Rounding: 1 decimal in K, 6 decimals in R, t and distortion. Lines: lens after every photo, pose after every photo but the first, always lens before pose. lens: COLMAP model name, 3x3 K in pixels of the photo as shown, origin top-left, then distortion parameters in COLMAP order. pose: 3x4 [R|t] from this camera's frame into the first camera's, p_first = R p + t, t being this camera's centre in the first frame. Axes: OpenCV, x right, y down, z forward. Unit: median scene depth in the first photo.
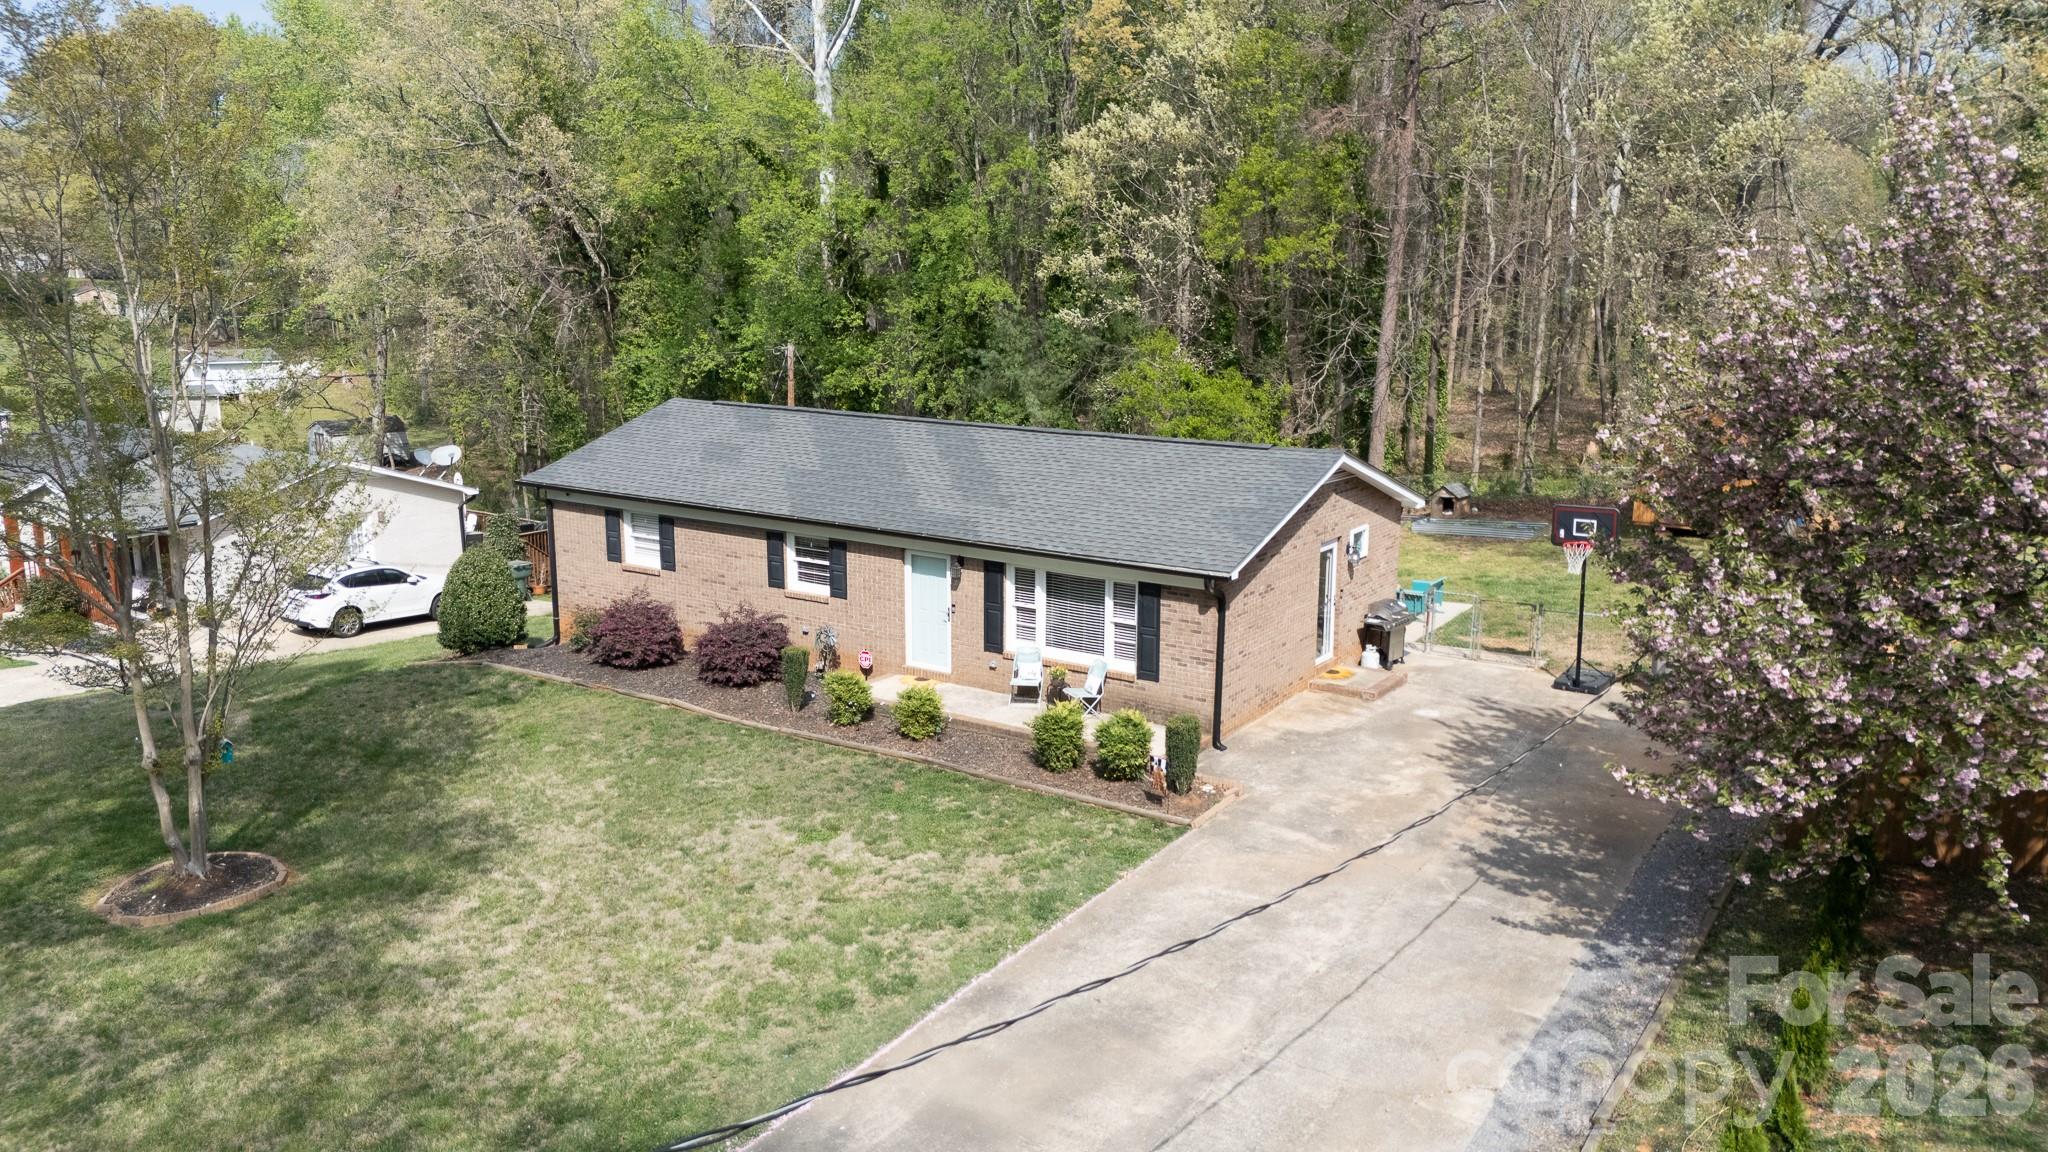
lens RADIAL K [[1482.8, 0, 1001.1], [0, 1482.8, 576.5], [0, 0, 1]] dist [0.226490, -0.447612]
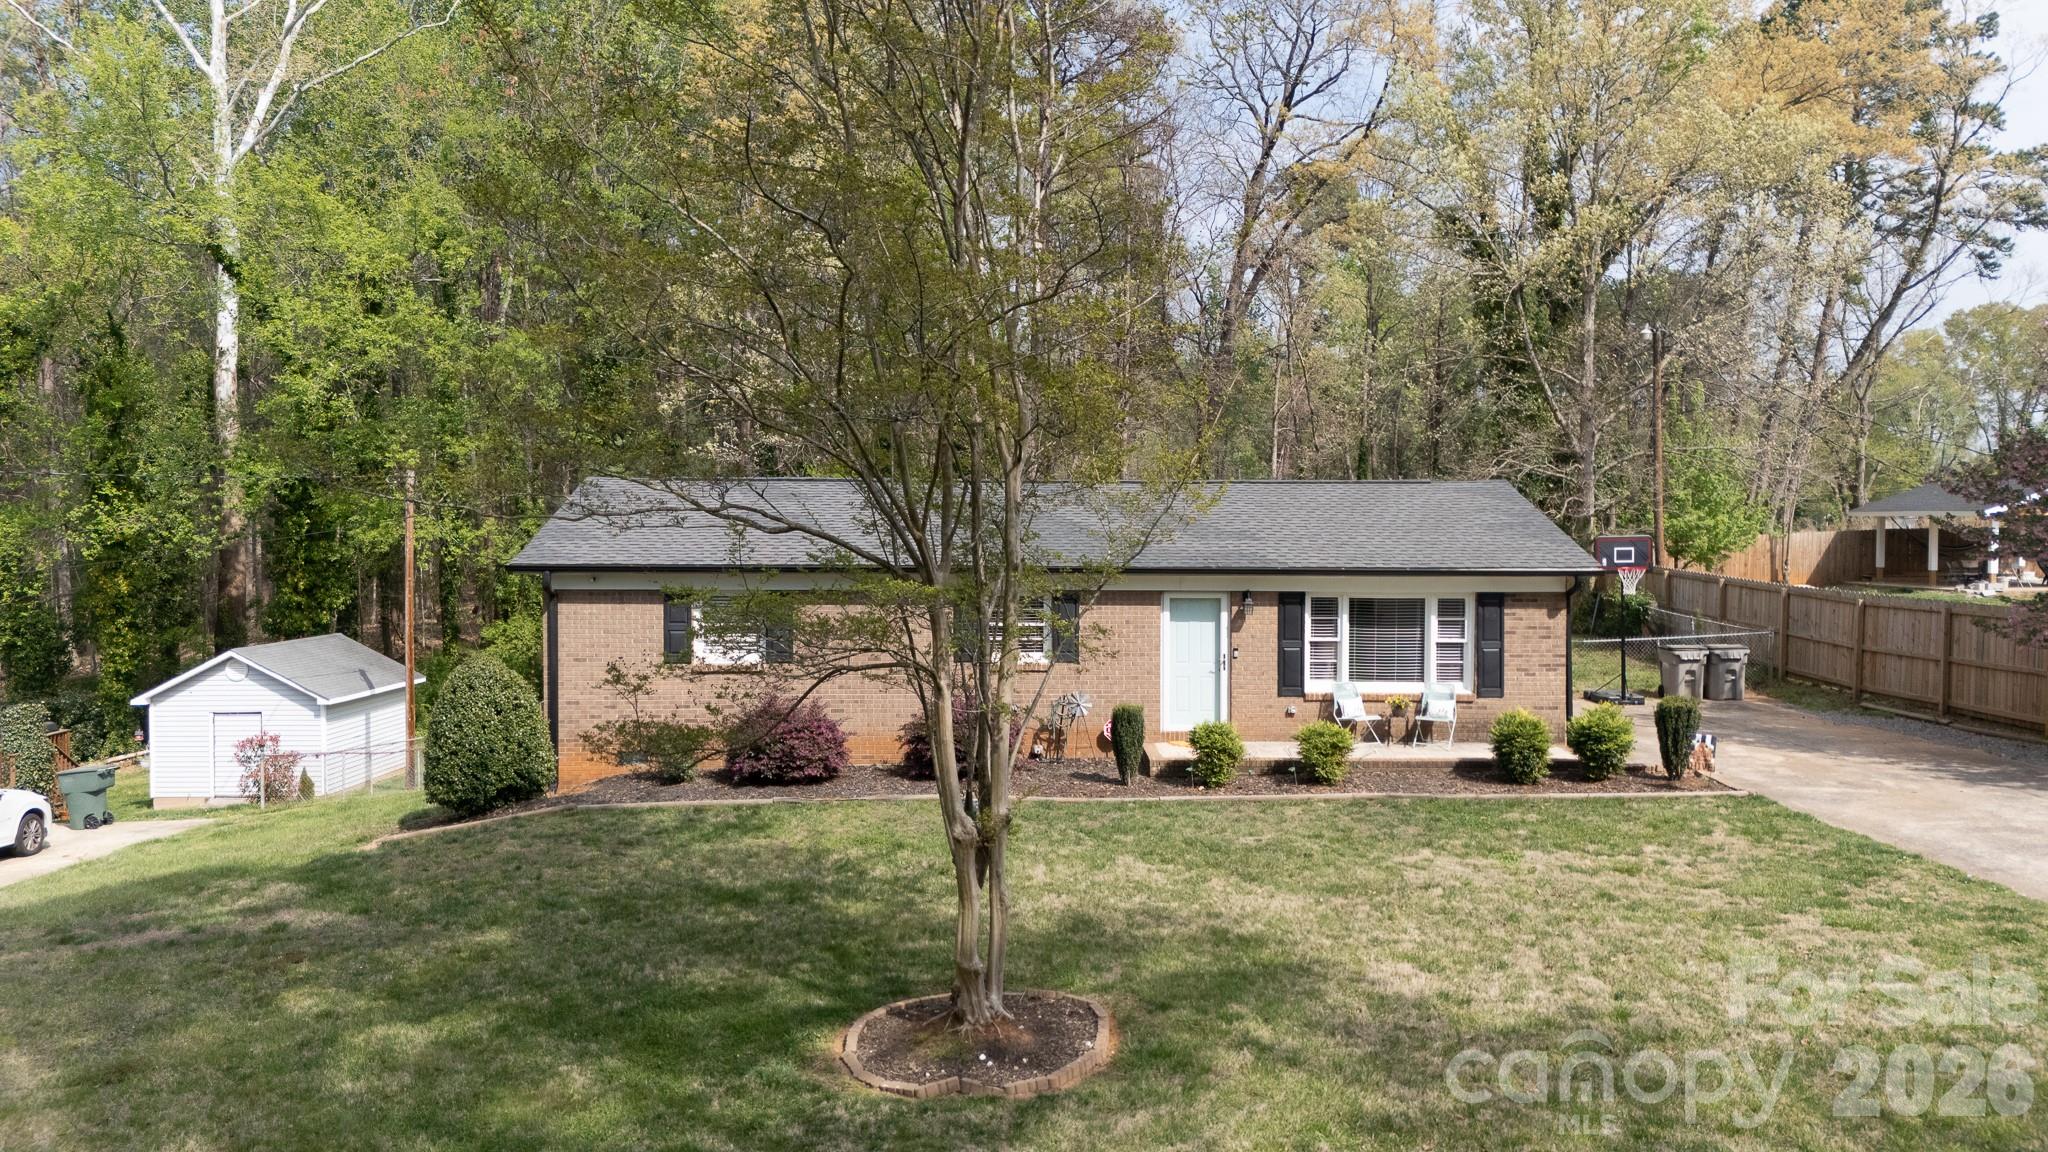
lens RADIAL K [[1508.0, 0, 996.3], [0, 1508.0, 571.0], [0, 0, 1]] dist [0.110879, -0.127250]
pose [[0.809700, -0.020096, 0.586500, -0.644462], [0.119577, 0.984096, -0.131364, 0.071652], [-0.574532, 0.176498, 0.799225, 0.351972]]
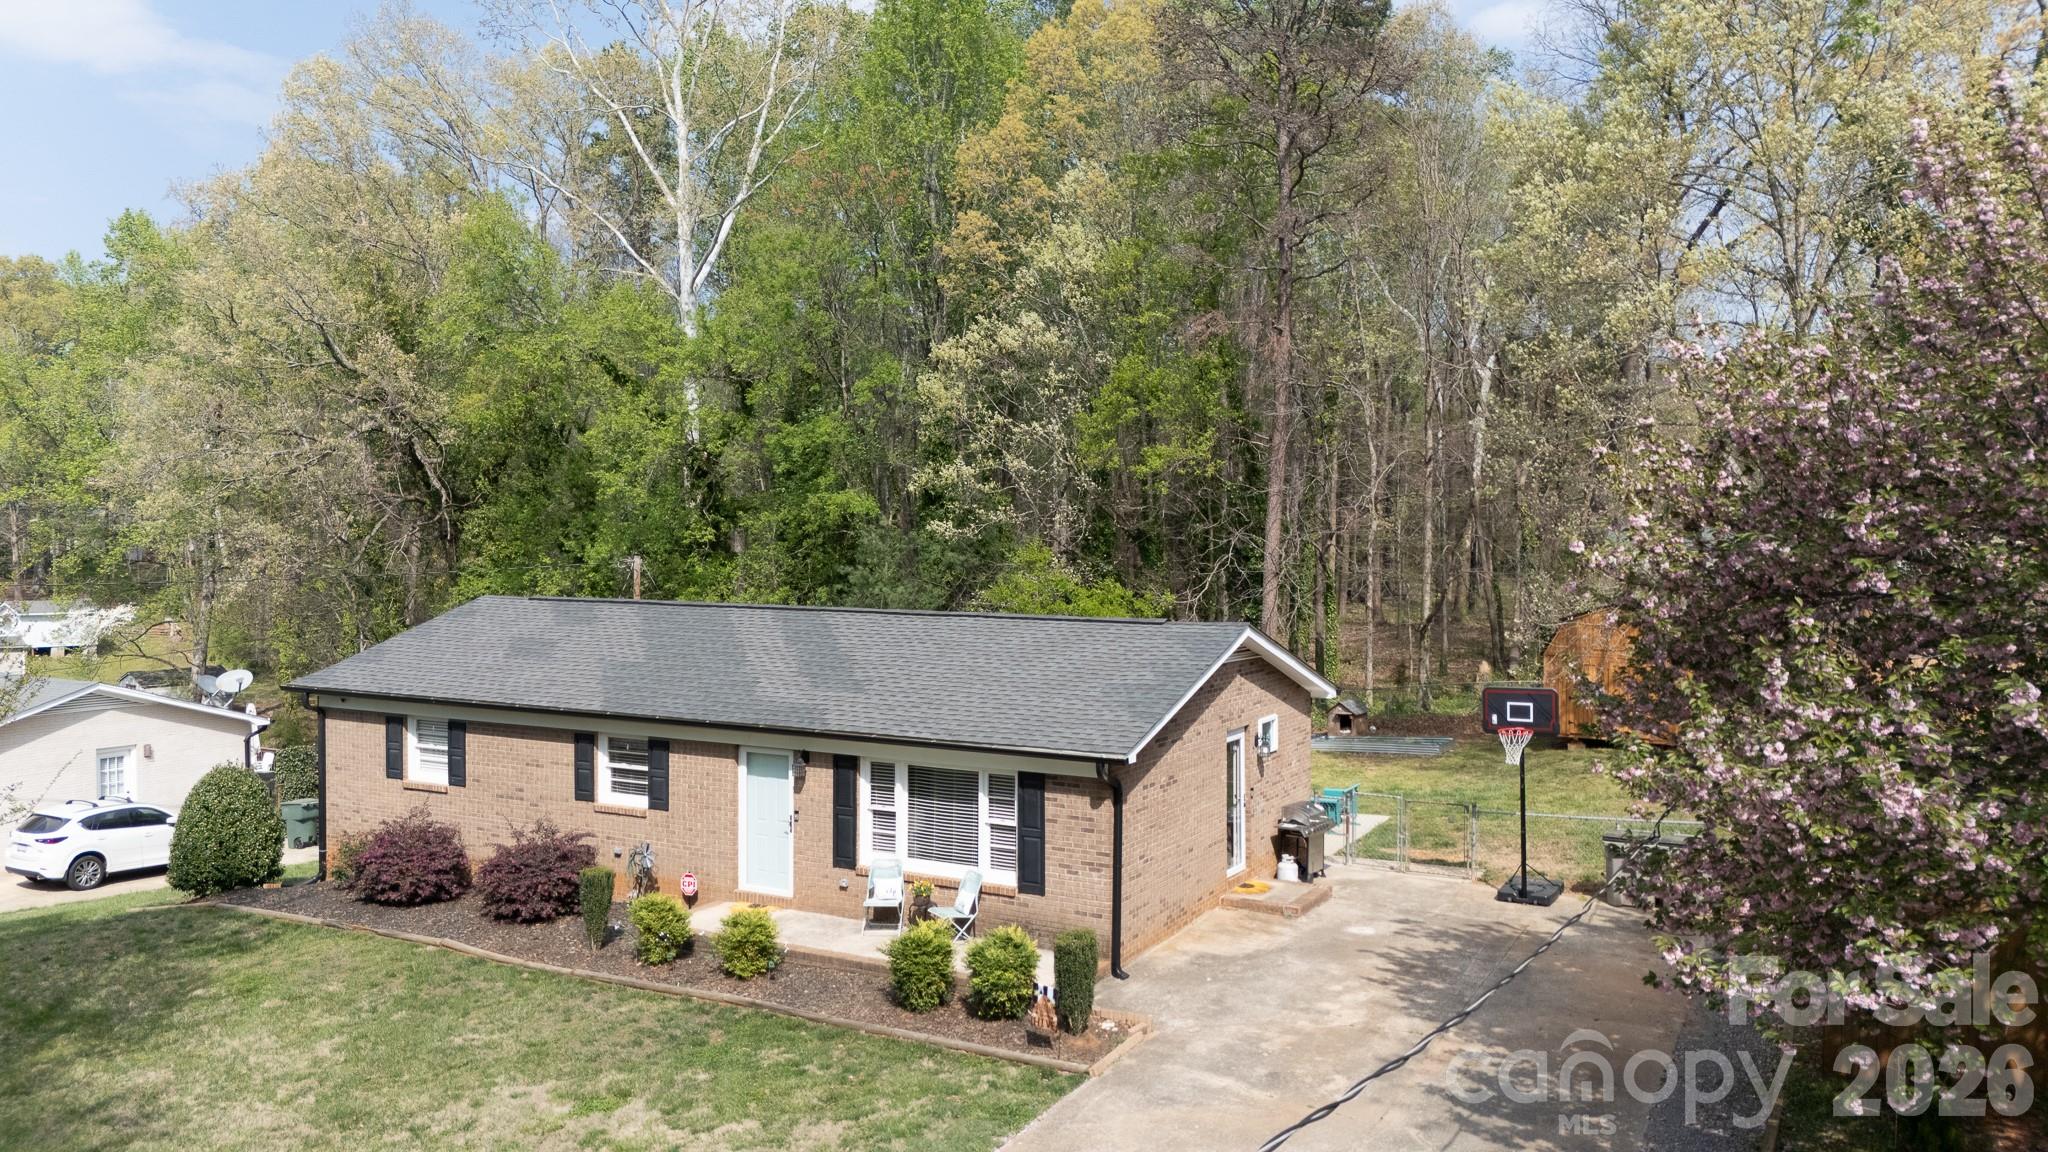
lens RADIAL K [[1508.0, 0, 996.3], [0, 1508.0, 571.0], [0, 0, 1]] dist [0.110879, -0.127250]
pose [[0.997019, -0.004277, 0.077032, 0.014284], [0.017535, 0.984893, -0.172274, 0.033903], [-0.075132, 0.173111, 0.982032, 0.135567]]
